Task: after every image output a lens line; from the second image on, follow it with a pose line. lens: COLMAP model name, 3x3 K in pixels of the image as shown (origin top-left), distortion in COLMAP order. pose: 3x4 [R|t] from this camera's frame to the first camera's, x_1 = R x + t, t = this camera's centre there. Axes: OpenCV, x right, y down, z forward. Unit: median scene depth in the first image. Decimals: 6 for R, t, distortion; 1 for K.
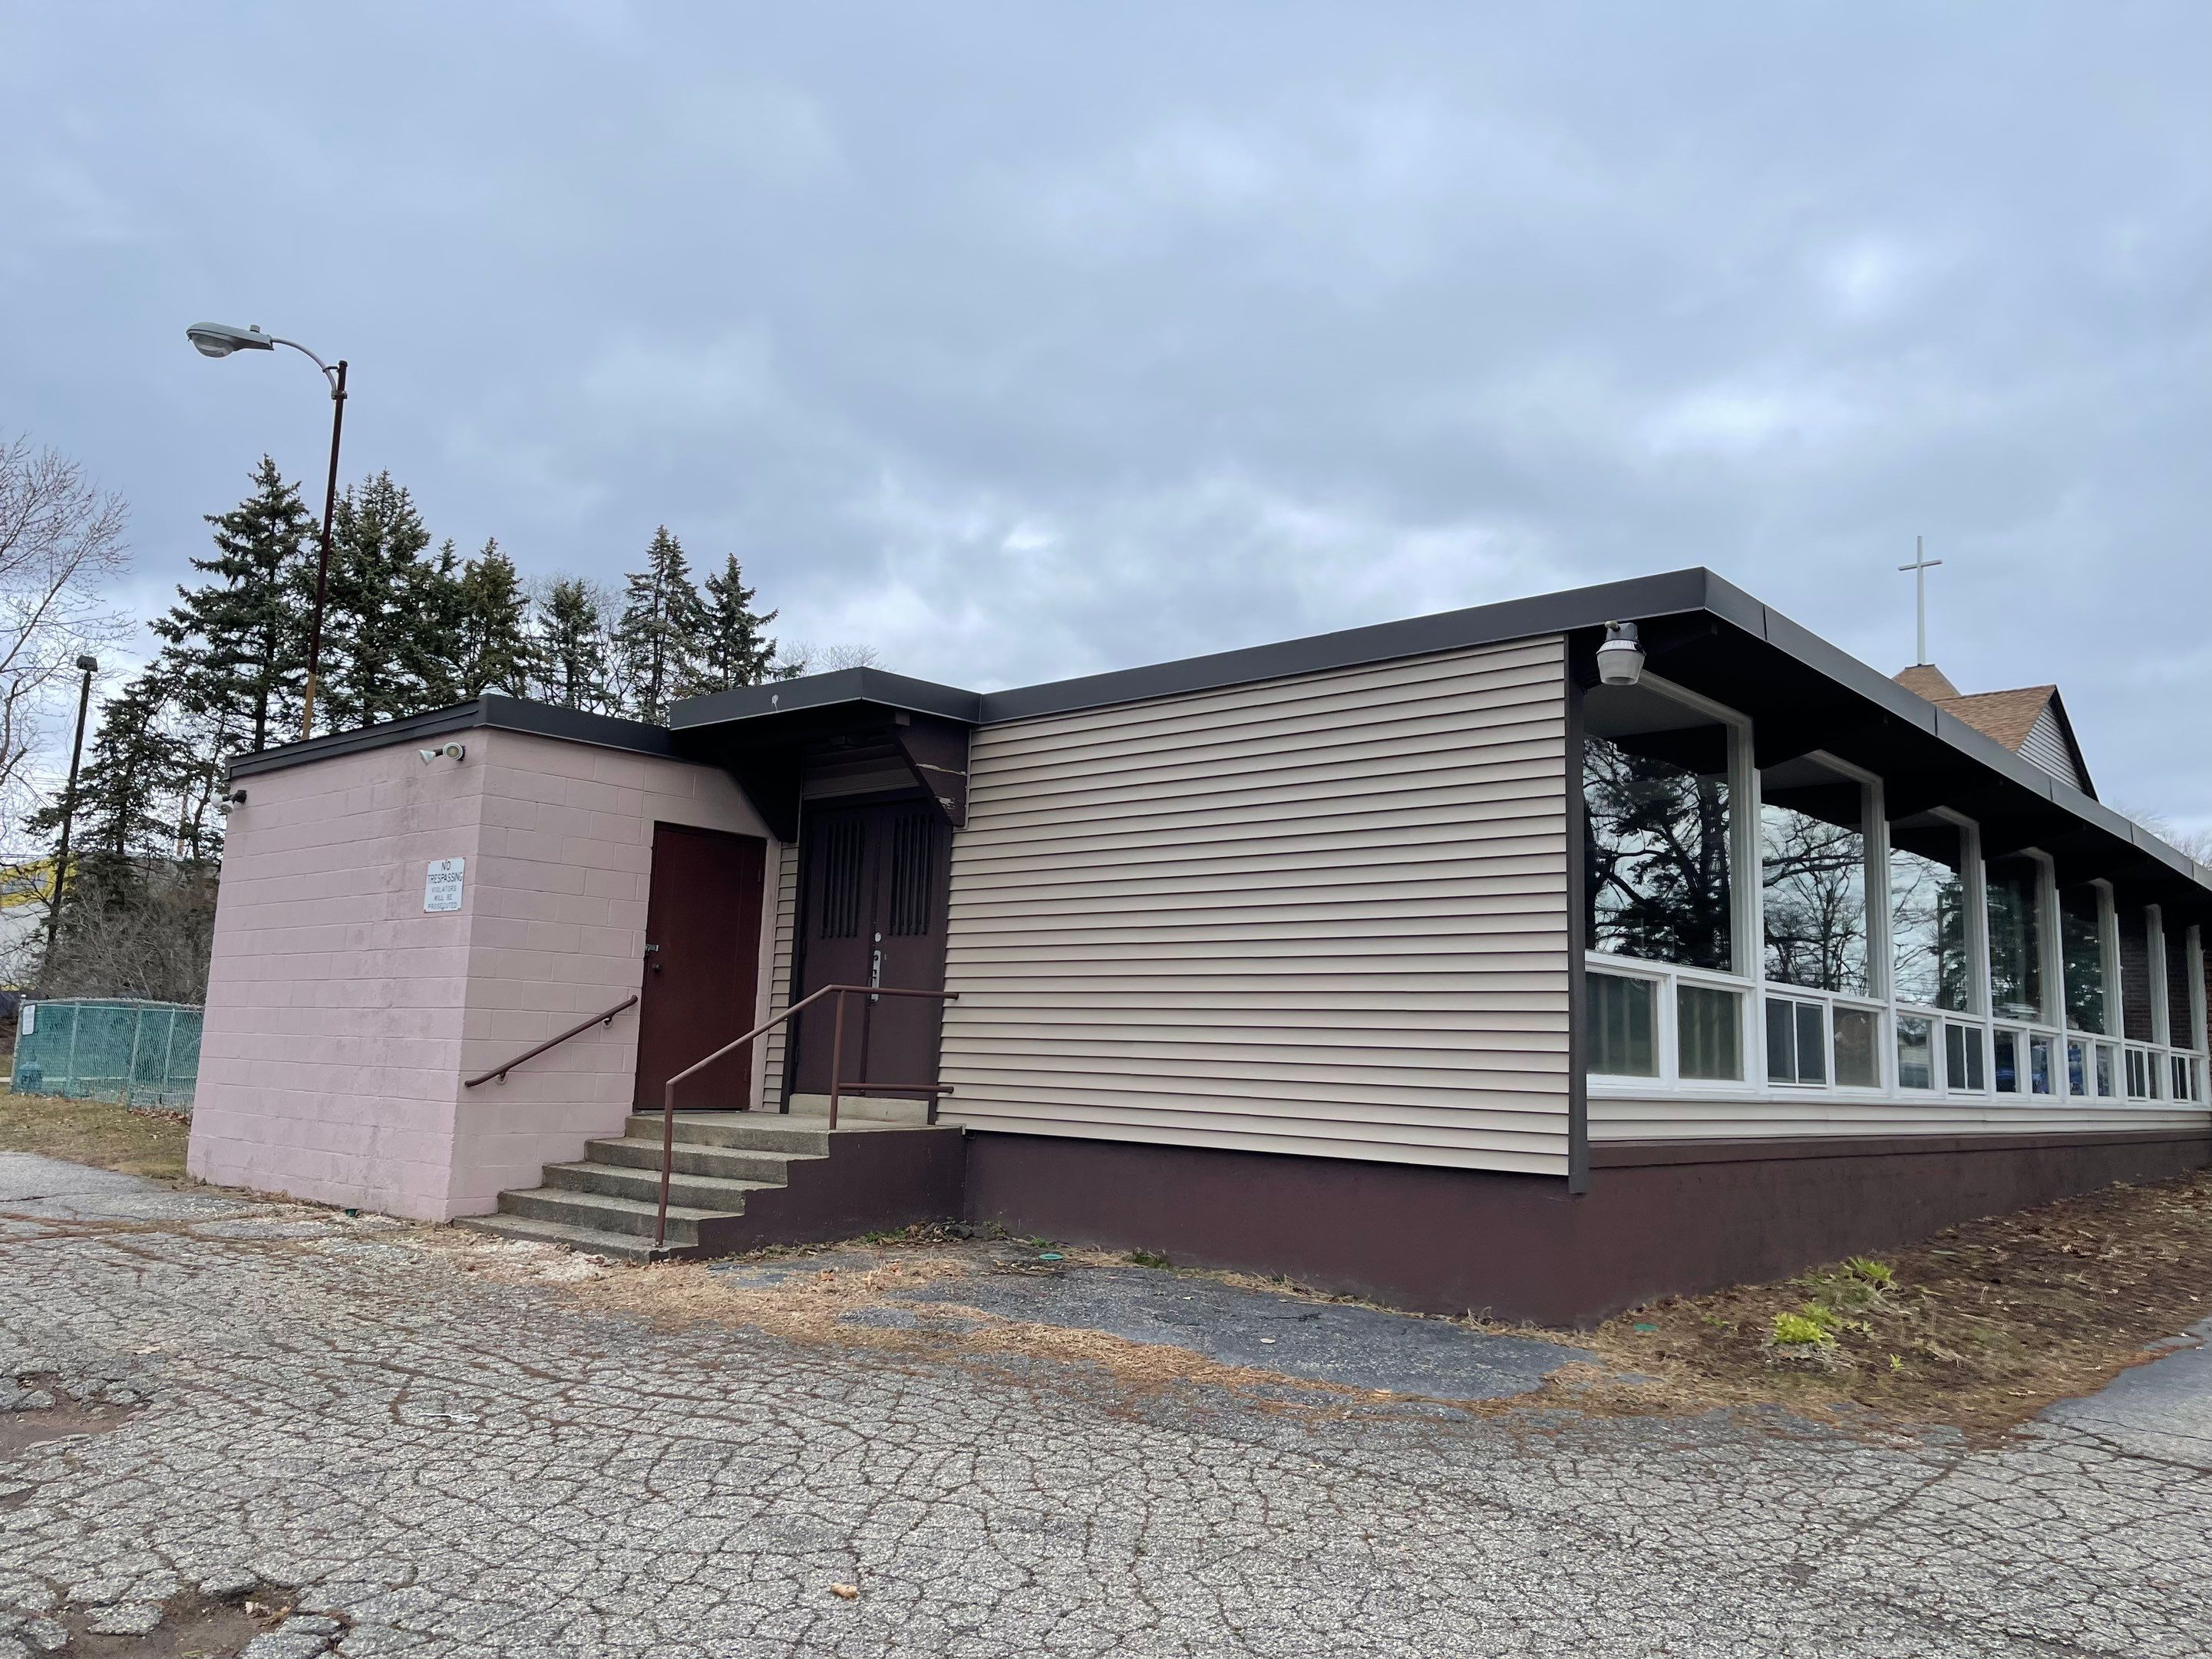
lens RADIAL K [[1673.4, 0, 1179.5], [0, 1673.4, 826.4], [0, 0, 1]] dist [0.120530, -0.000598]
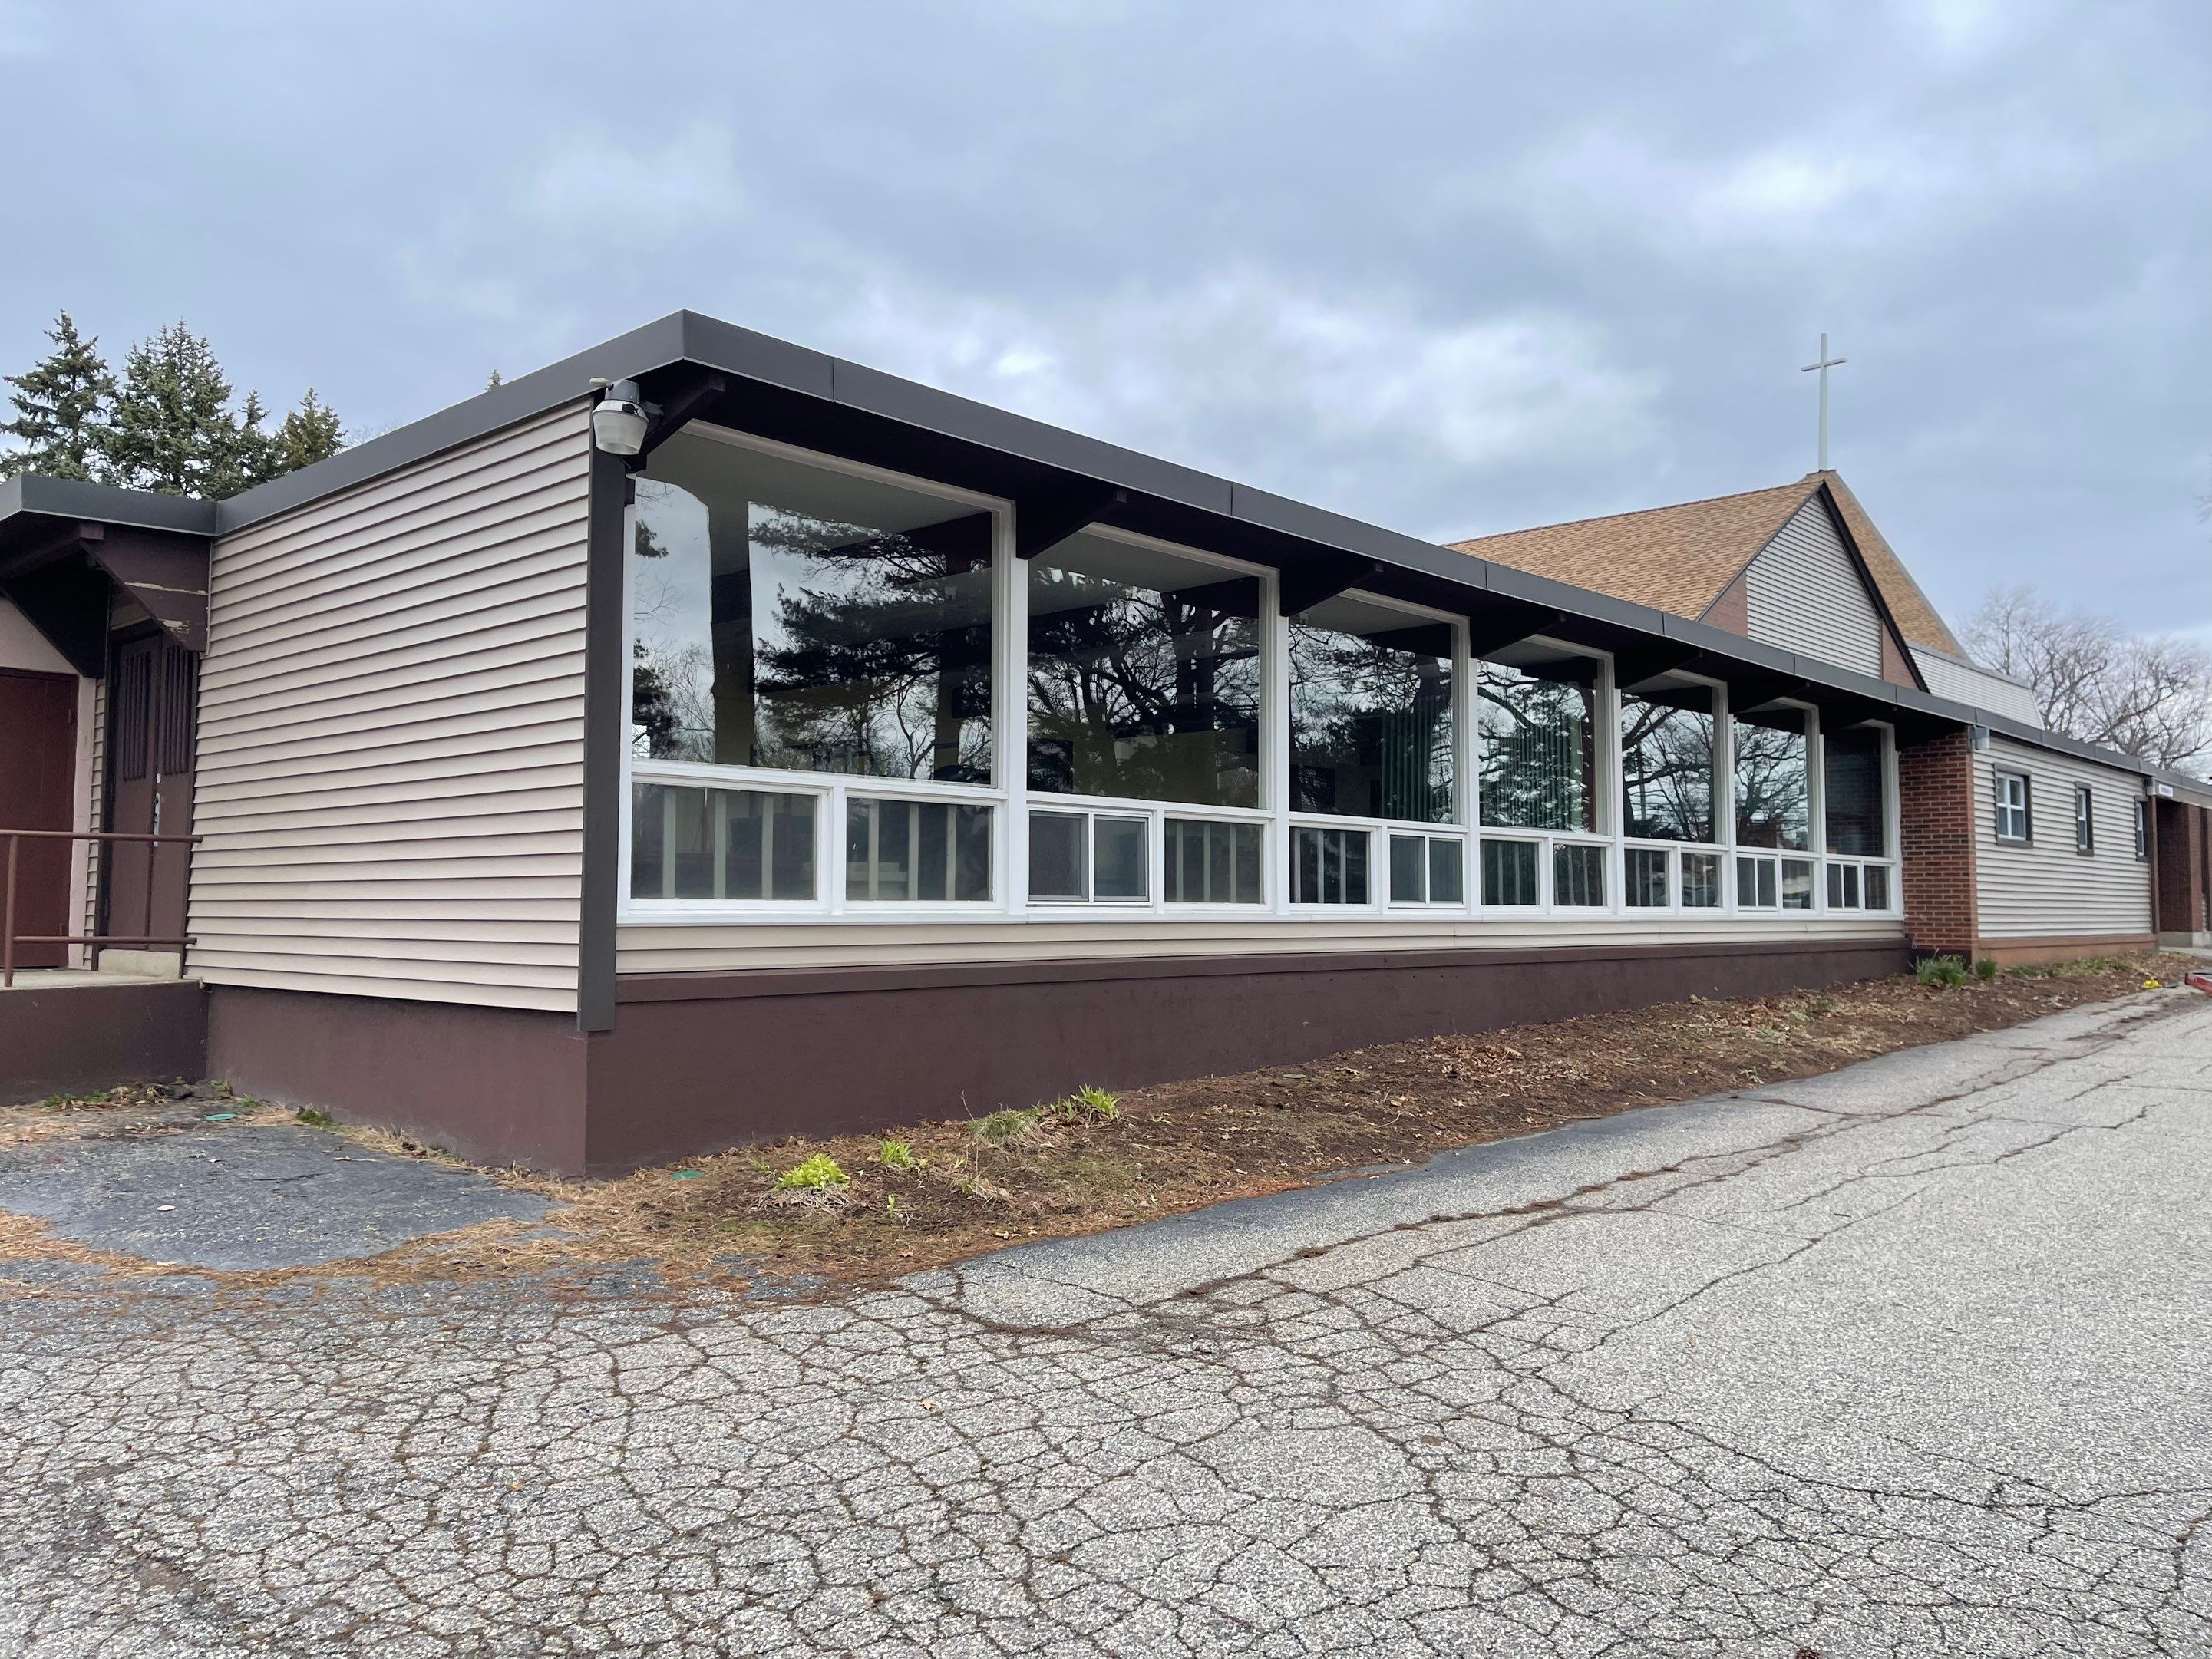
lens RADIAL K [[1712.0, 0, 1106.0], [0, 1712.0, 829.5], [0, 0, 1]] dist [0.084026, -0.001109]
pose [[0.997268, -0.031254, -0.066930, 0.117518], [0.037254, 0.995213, 0.090352, 0.007956], [0.063786, -0.092598, 0.993658, 0.025101]]
